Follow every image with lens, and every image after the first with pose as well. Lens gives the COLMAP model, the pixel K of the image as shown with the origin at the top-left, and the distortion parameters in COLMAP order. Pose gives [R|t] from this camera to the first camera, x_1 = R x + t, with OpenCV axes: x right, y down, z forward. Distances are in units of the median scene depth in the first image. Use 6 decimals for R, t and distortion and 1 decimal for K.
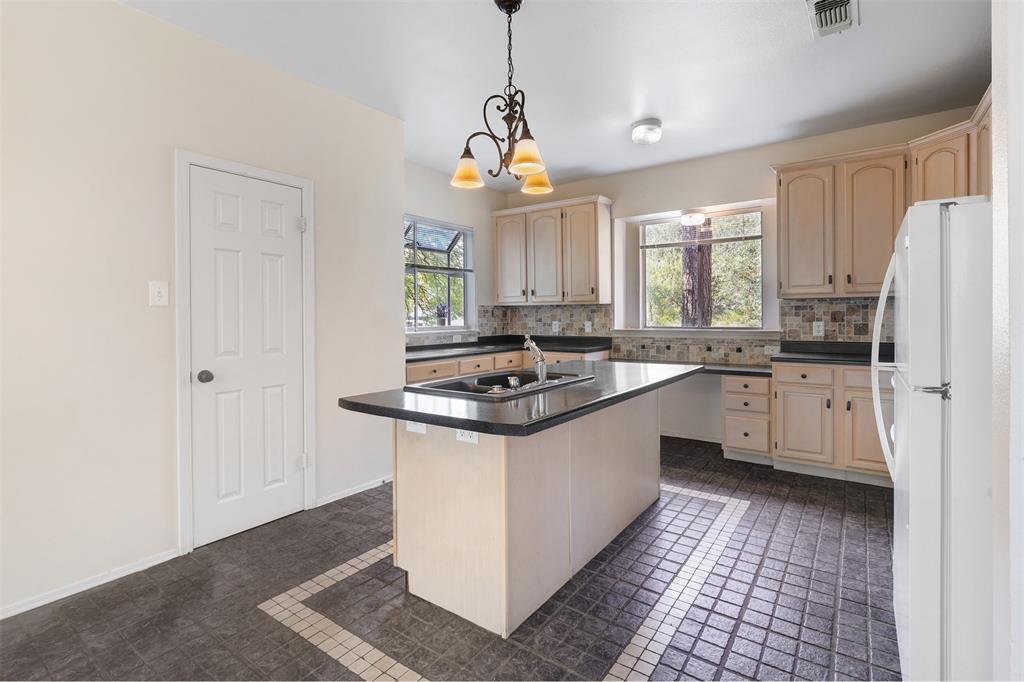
lens RADIAL K [[475.8, 0, 511.3], [0, 475.8, 319.1], [0, 0, 1]] dist [-0.002246, 0.000754]
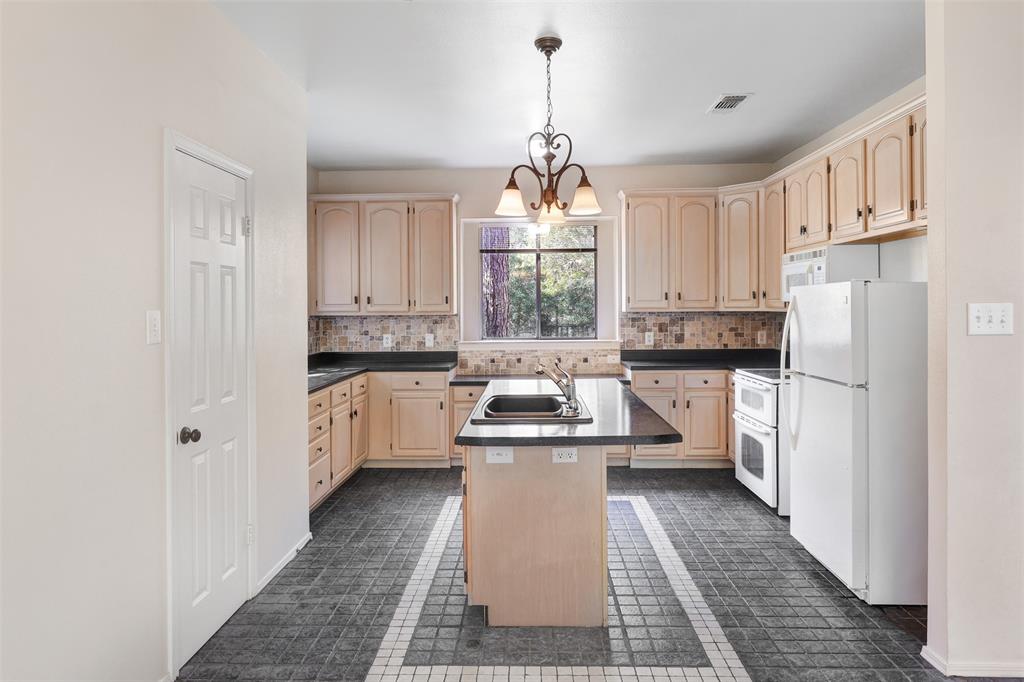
lens RADIAL K [[655.4, 0, 514.8], [0, 655.4, 311.2], [0, 0, 1]] dist [0.004096, 0.000449]
pose [[0.818281, -0.002536, 0.574812, -0.500091], [0.004796, 0.999986, -0.002416, -0.041546], [-0.574798, 0.004734, 0.818282, -0.080884]]
